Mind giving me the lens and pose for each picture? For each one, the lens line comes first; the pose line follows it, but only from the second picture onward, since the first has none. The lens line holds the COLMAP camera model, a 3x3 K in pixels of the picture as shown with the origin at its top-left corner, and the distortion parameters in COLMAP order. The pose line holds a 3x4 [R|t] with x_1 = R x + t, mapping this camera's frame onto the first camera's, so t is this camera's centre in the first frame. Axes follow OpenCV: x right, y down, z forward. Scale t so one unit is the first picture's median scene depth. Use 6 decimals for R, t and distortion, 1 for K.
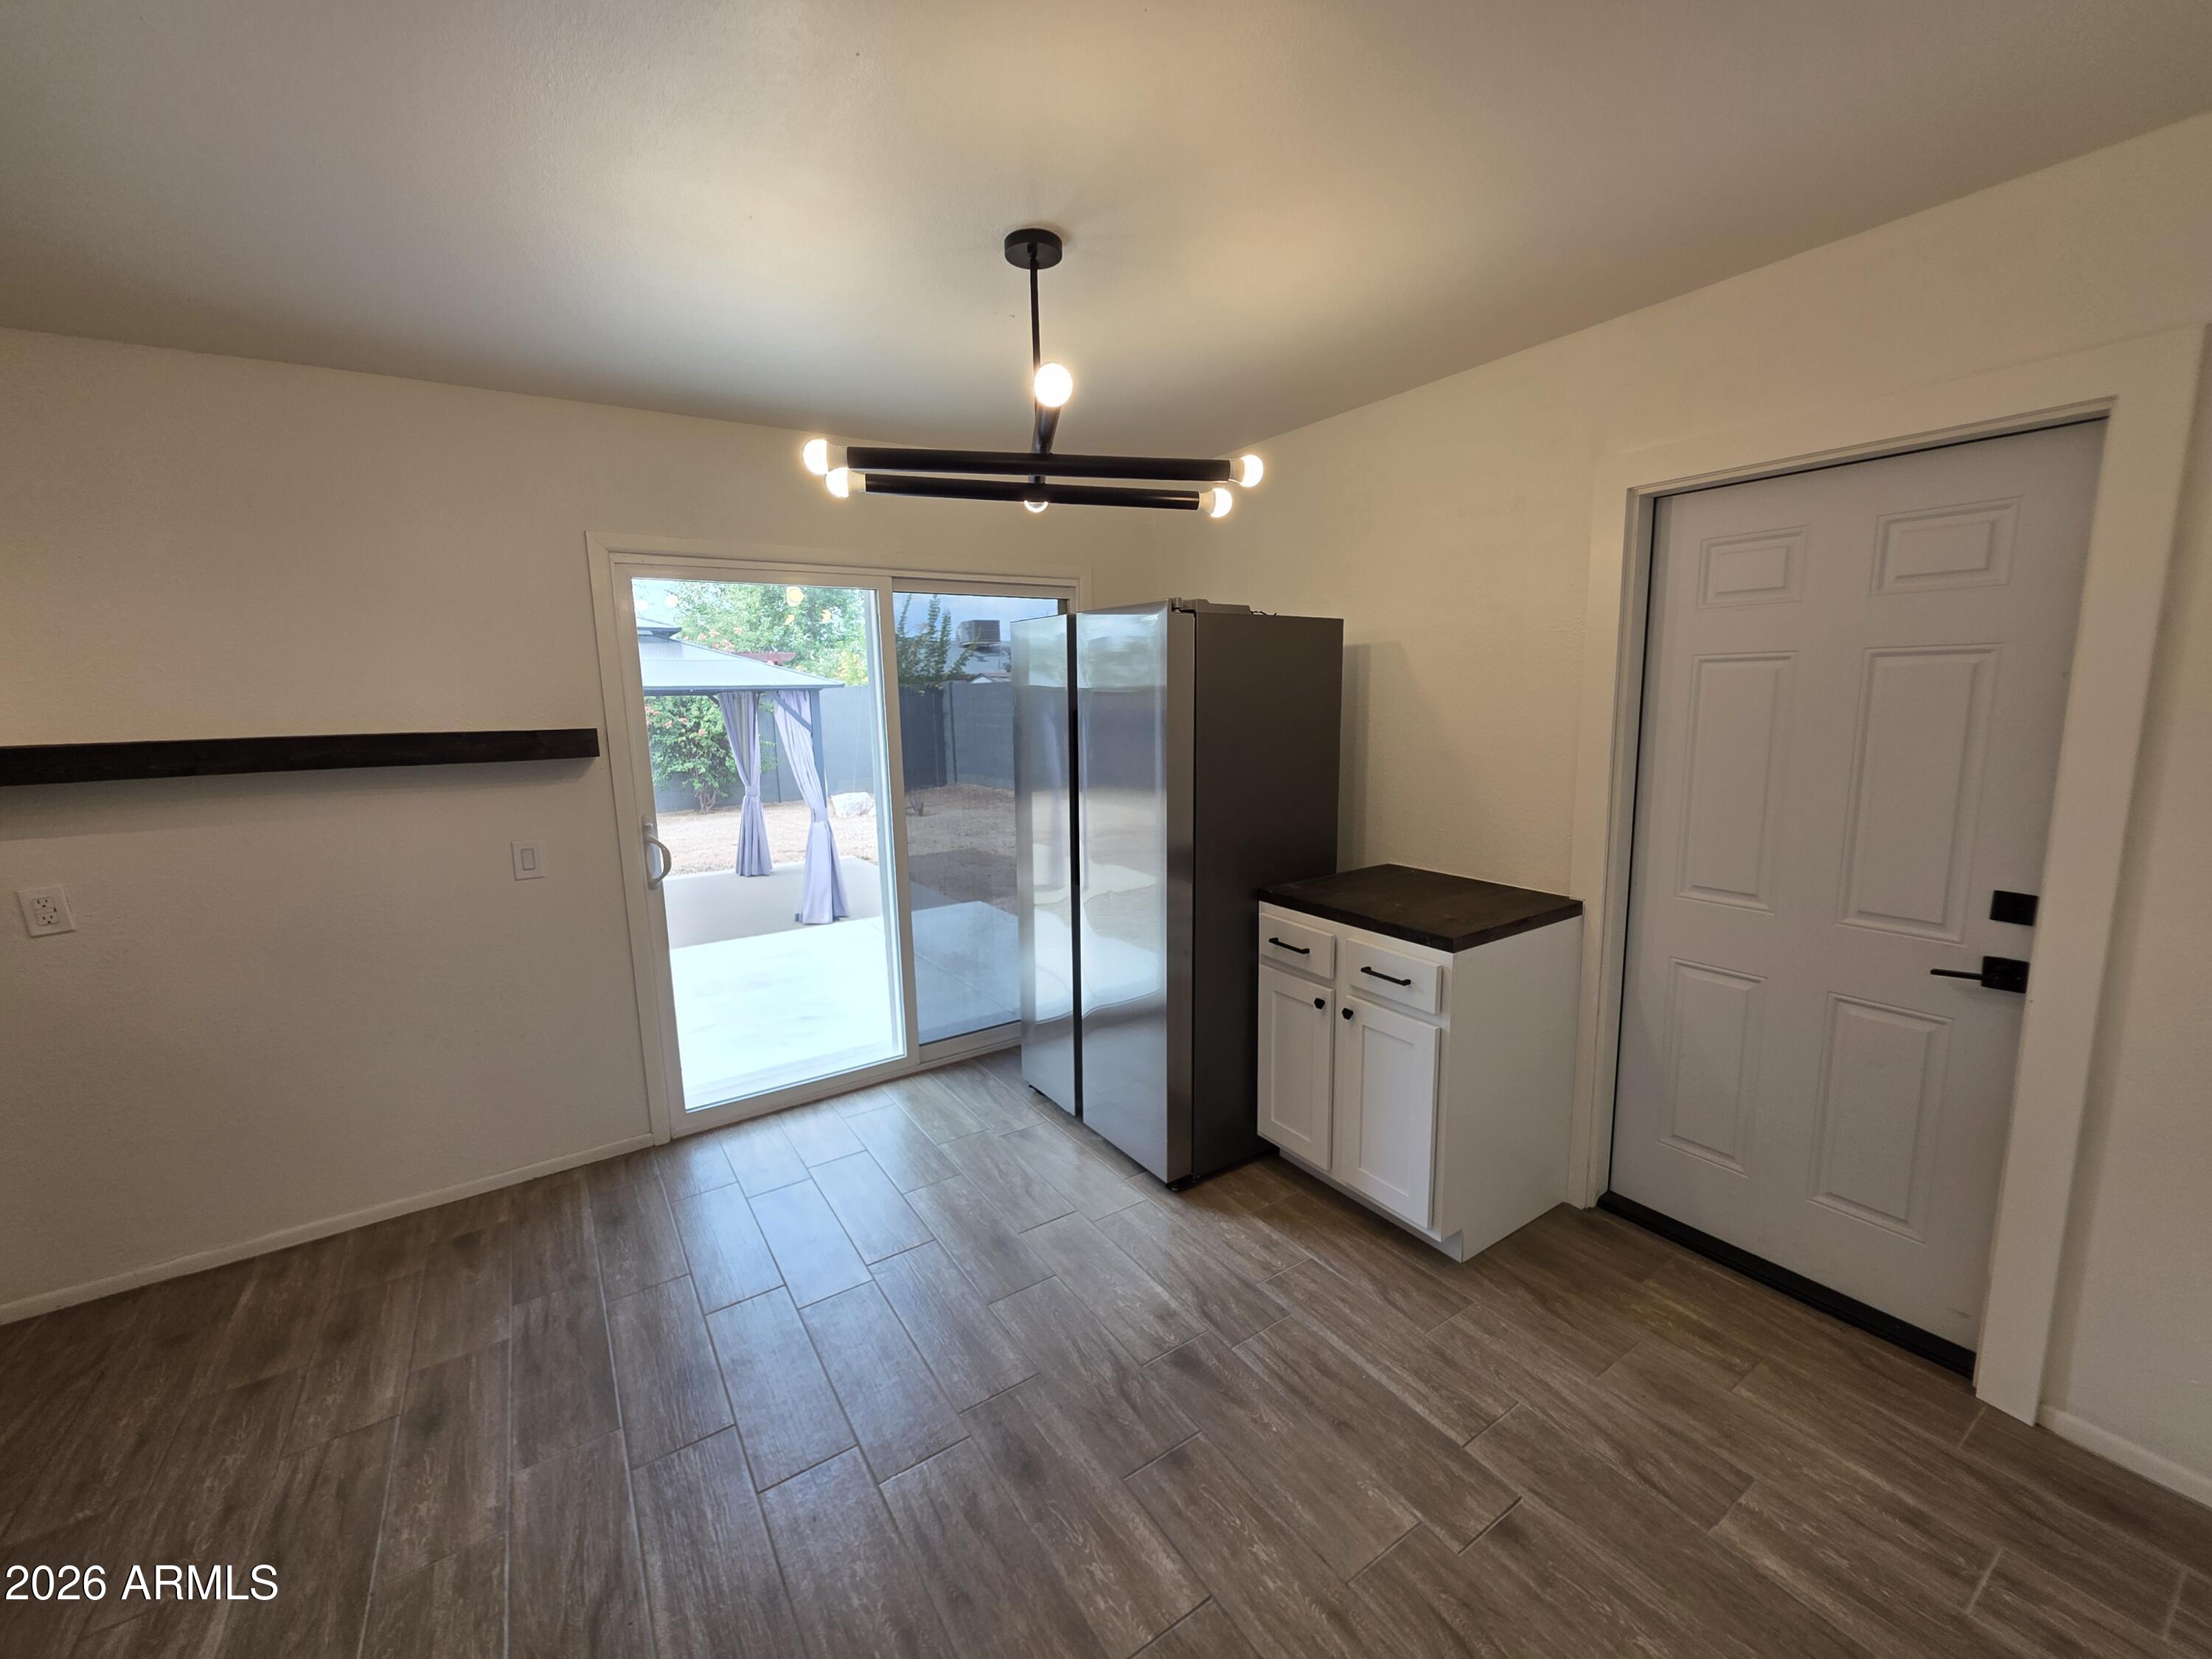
lens RADIAL K [[879.6, 0, 1099.1], [0, 879.6, 823.6], [0, 0, 1]] dist [0.000447, -0.000301]
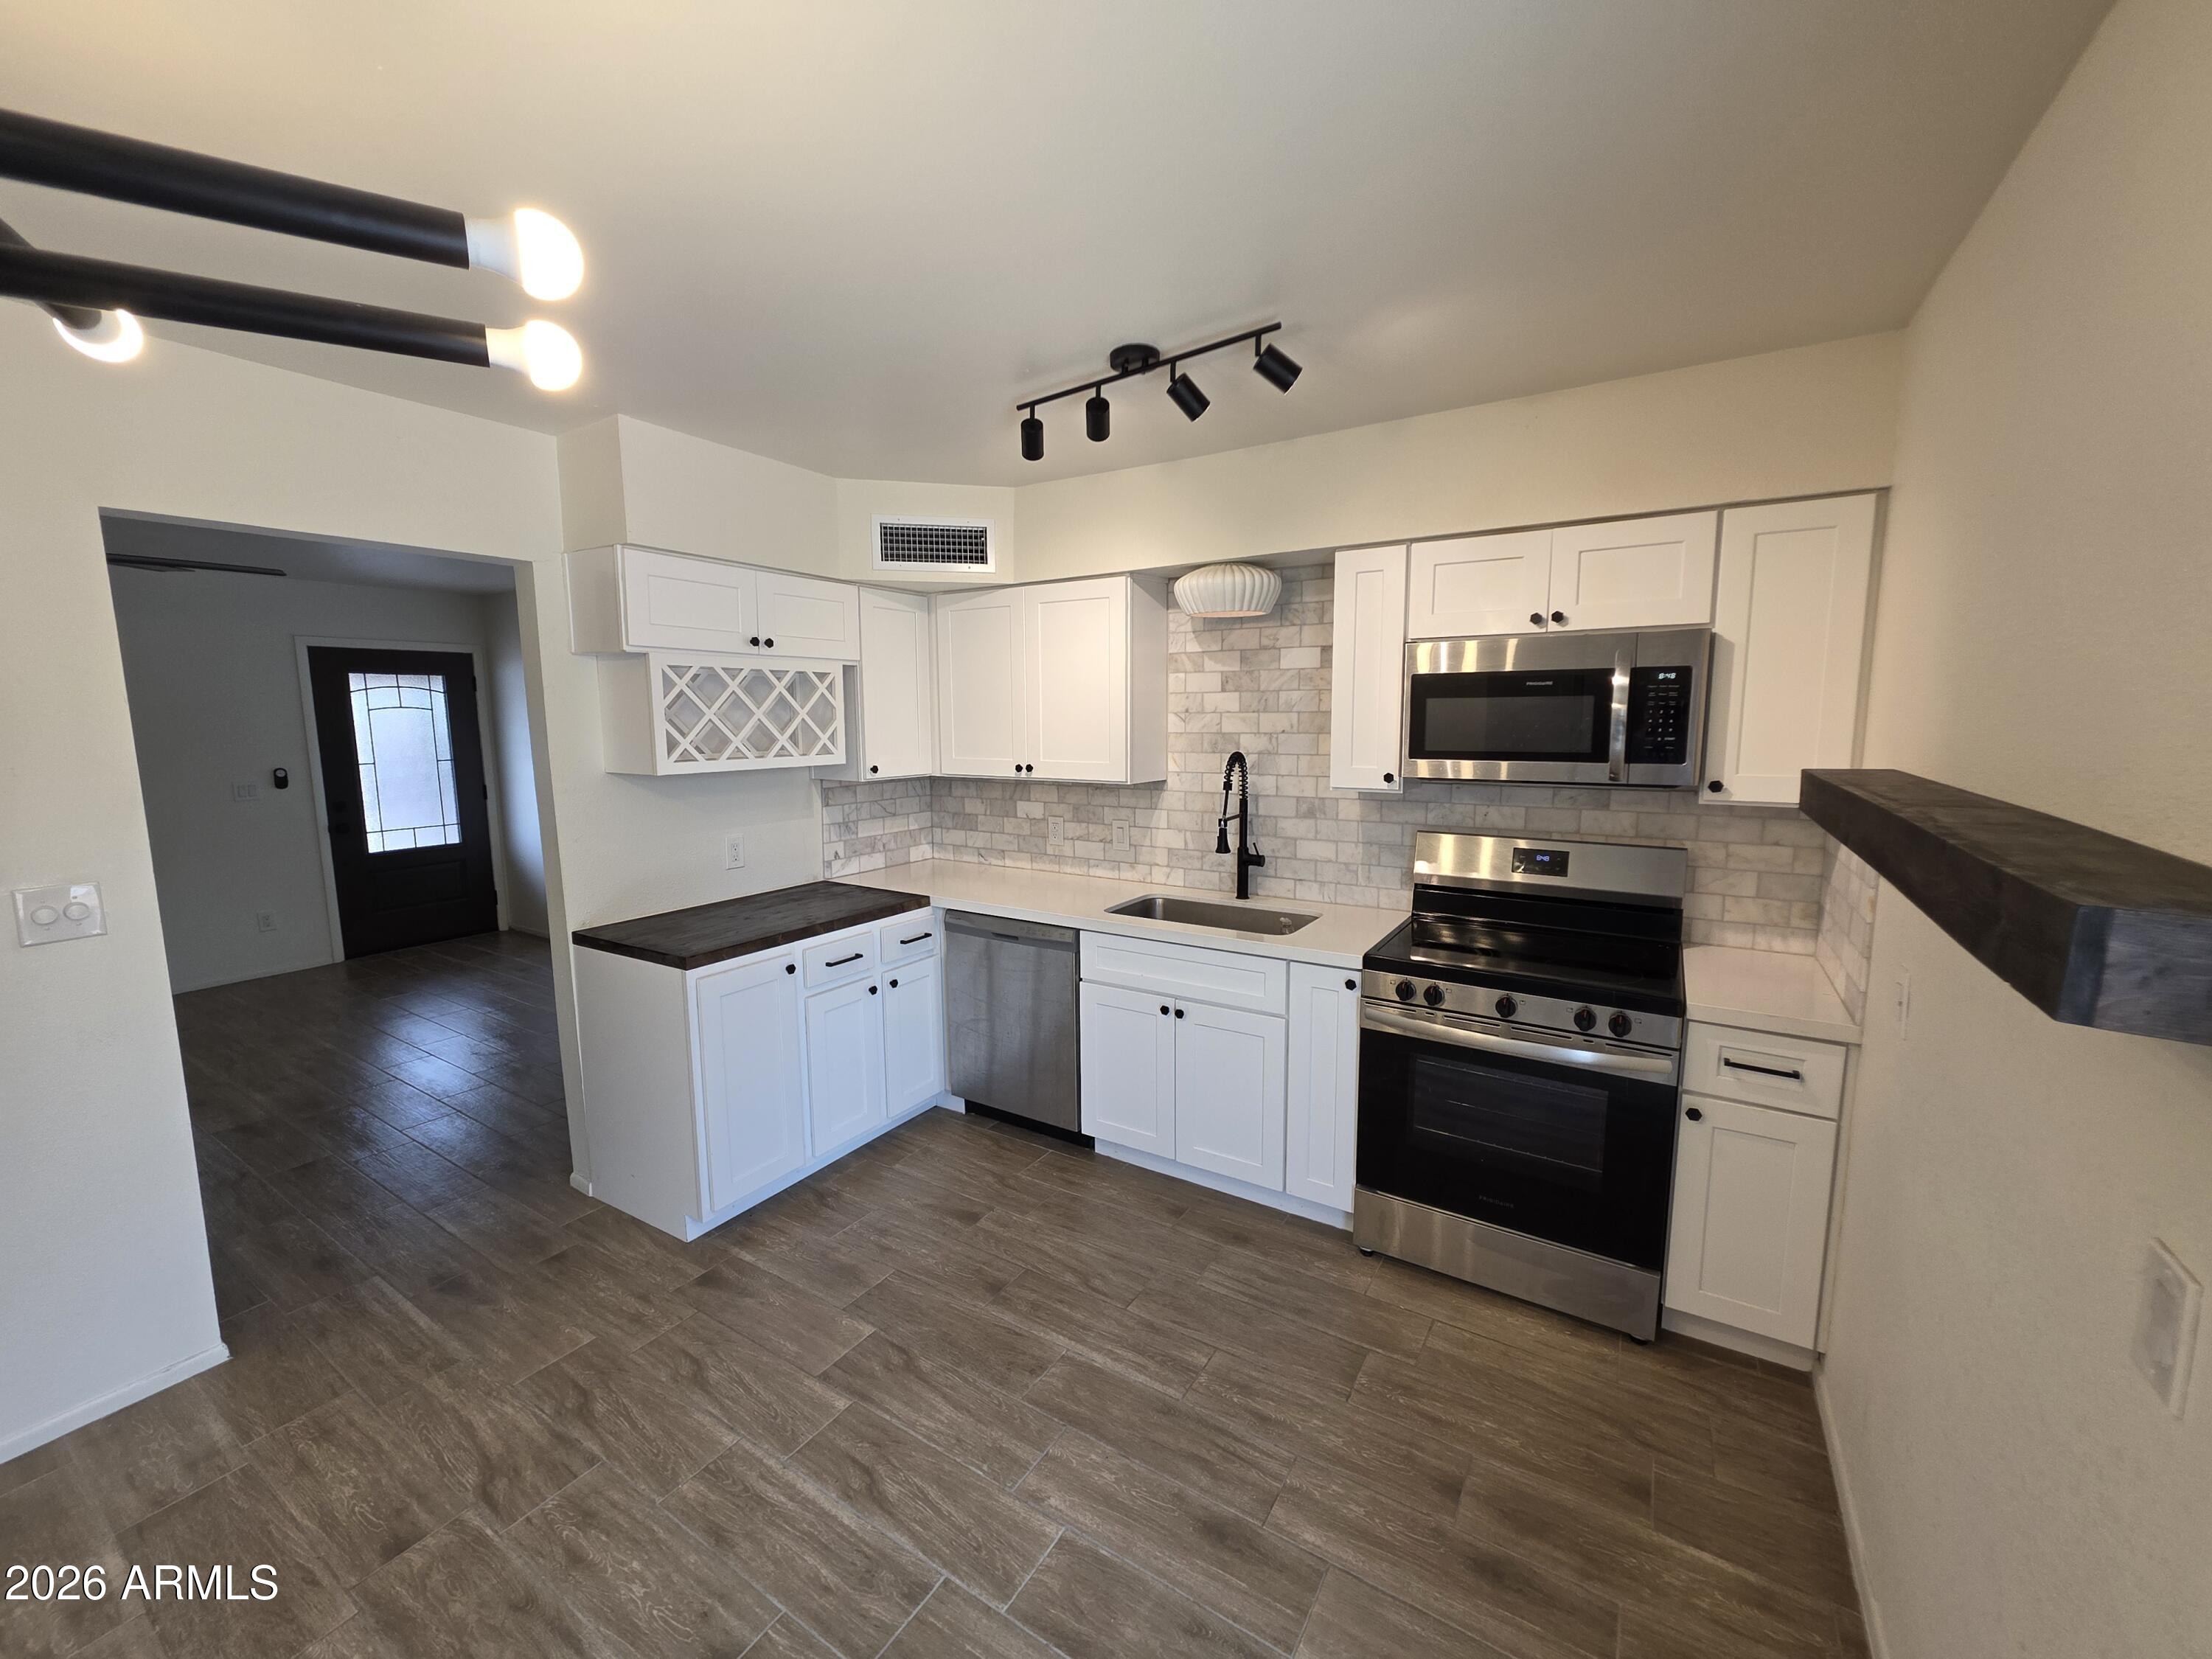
lens RADIAL K [[876.2, 0, 1100.9], [0, 876.2, 824.2], [0, 0, 1]] dist [0.002473, -0.000257]
pose [[-0.911453, 0.084042, -0.402729, -0.296109], [-0.031720, 0.961643, 0.272463, -0.218051], [0.410180, 0.261112, -0.873827, 1.307496]]
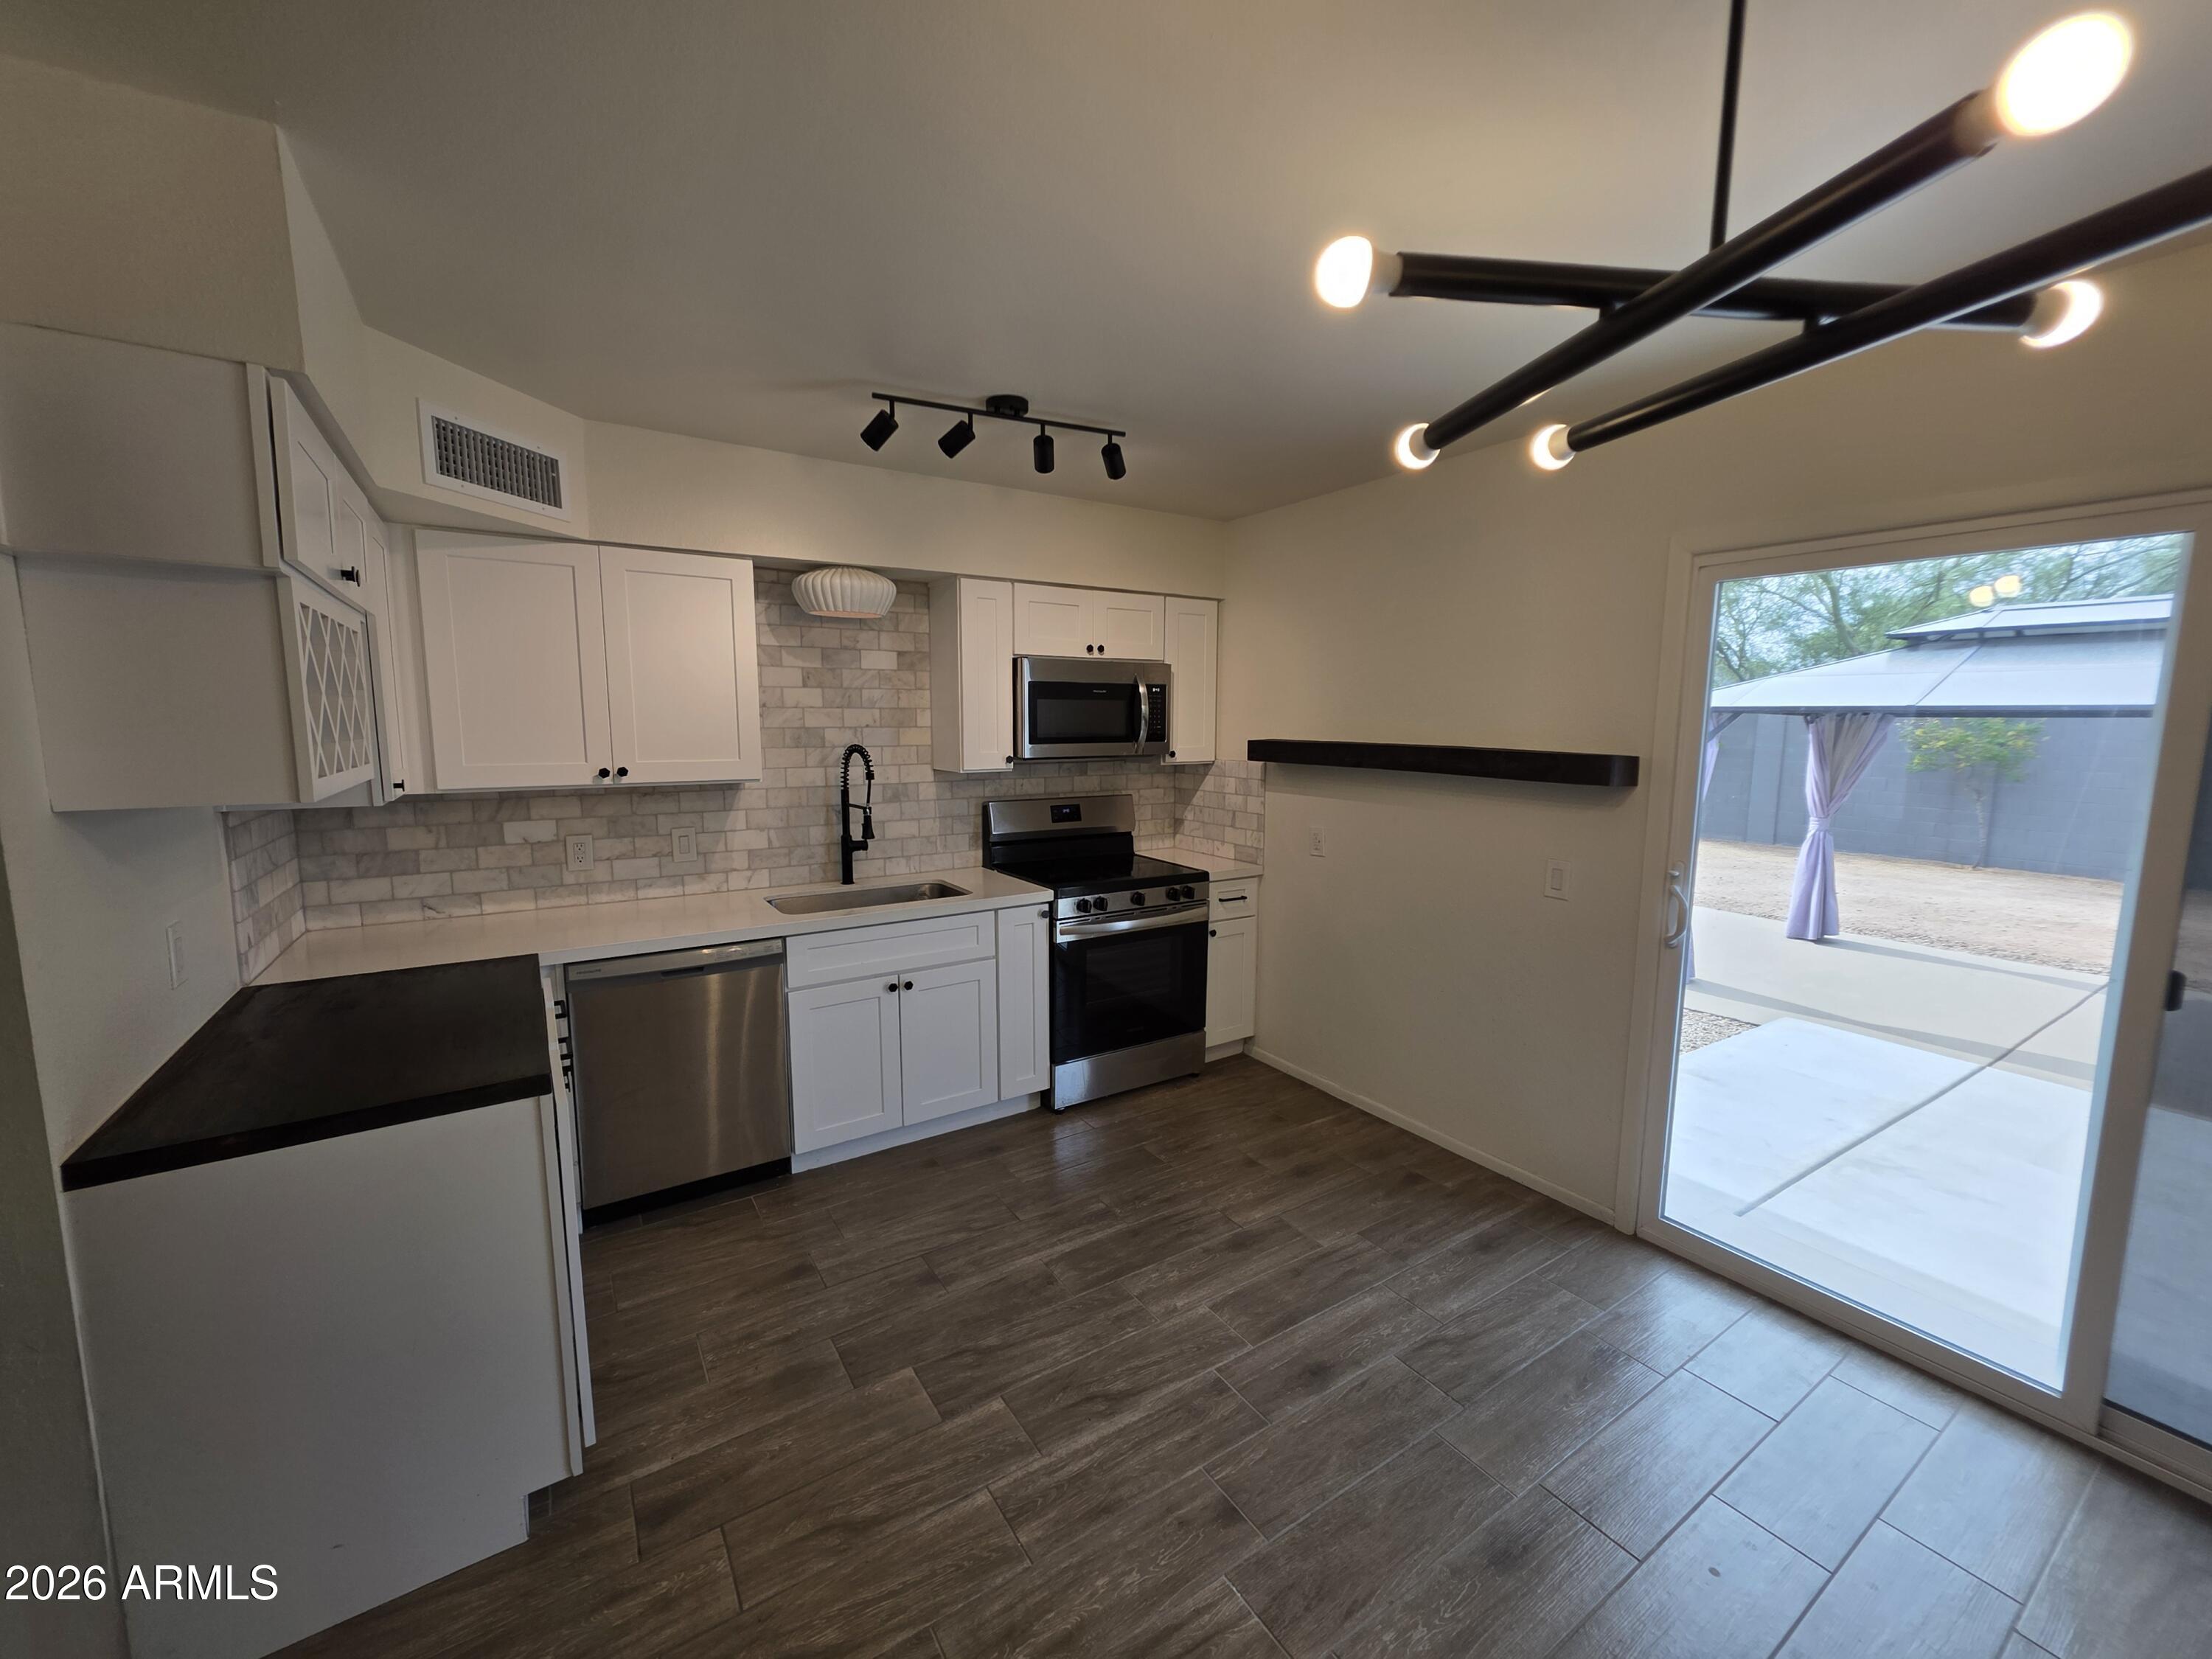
lens RADIAL K [[879.6, 0, 1099.1], [0, 879.6, 823.6], [0, 0, 1]] dist [0.000447, -0.000301]
pose [[-0.011533, 0.144992, -0.989366, 0.423777], [-0.153601, 0.977431, 0.145034, -0.105223], [0.988066, 0.153640, 0.010998, 0.565338]]
